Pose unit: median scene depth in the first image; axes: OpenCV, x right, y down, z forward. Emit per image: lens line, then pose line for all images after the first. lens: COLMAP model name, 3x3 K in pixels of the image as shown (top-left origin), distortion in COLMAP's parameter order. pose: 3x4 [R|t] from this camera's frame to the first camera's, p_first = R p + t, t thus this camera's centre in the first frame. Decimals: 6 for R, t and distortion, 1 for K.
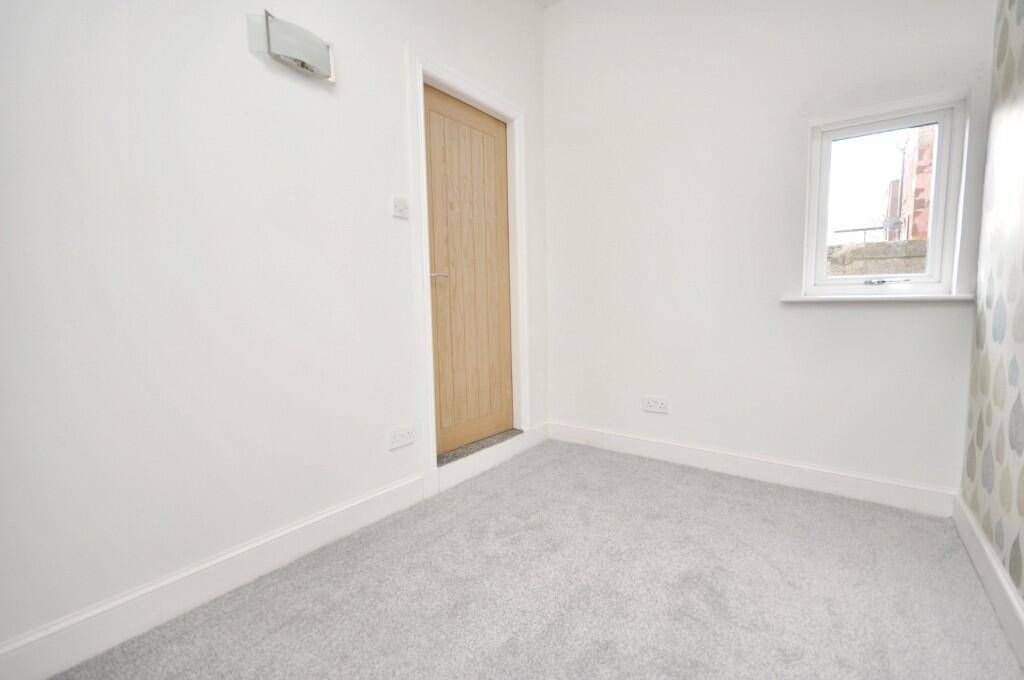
lens RADIAL K [[449.6, 0, 510.5], [0, 449.6, 341.6], [0, 0, 1]] dist [-0.002839, -0.000415]
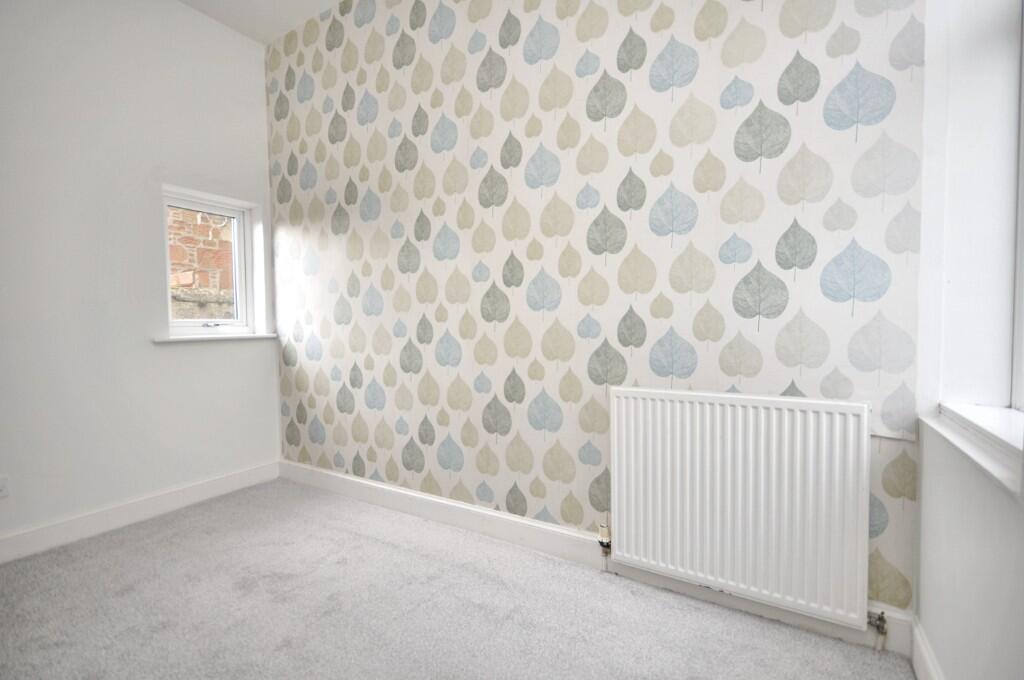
lens RADIAL K [[449.6, 0, 510.9], [0, 449.6, 337.8], [0, 0, 1]] dist [-0.002839, -0.000415]
pose [[-0.099183, -0.021882, 0.994829, -0.660539], [0.105412, 0.993902, 0.032371, -0.053358], [-0.989470, 0.108077, -0.096272, 0.306541]]
